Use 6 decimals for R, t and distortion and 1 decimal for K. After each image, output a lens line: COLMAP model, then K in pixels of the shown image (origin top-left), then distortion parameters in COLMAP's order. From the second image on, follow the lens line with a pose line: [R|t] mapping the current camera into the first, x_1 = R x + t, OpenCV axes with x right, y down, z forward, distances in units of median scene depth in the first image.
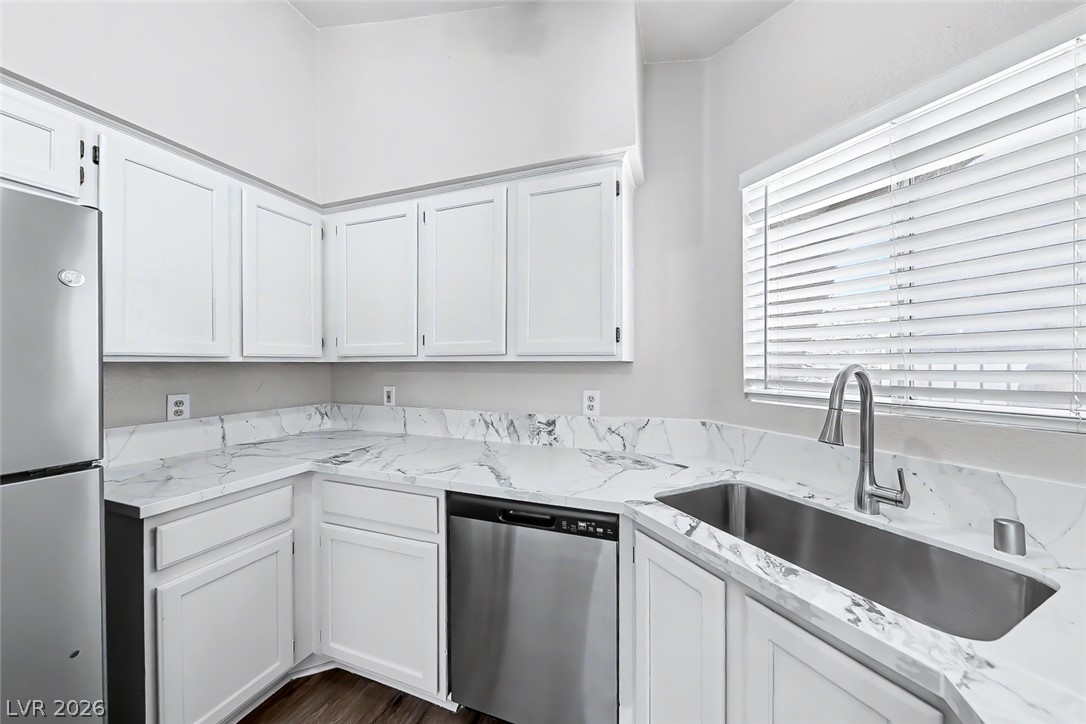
lens RADIAL K [[385.3, 0, 541.8], [0, 385.3, 359.0], [0, 0, 1]] dist [-0.000722, -0.000131]
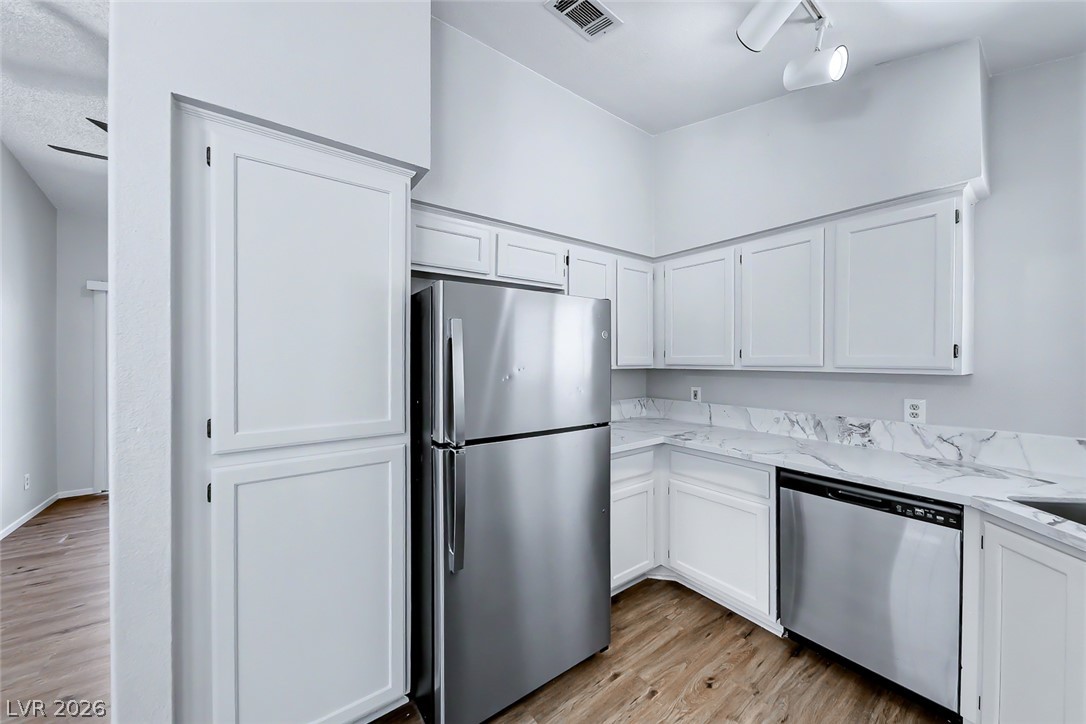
lens RADIAL K [[385.3, 0, 541.8], [0, 385.3, 359.0], [0, 0, 1]] dist [-0.000722, -0.000131]
pose [[0.841886, 0.000858, -0.539655, -0.173280], [0.005096, 0.999942, 0.009540, -0.047468], [0.539632, -0.010781, 0.841832, -0.470938]]
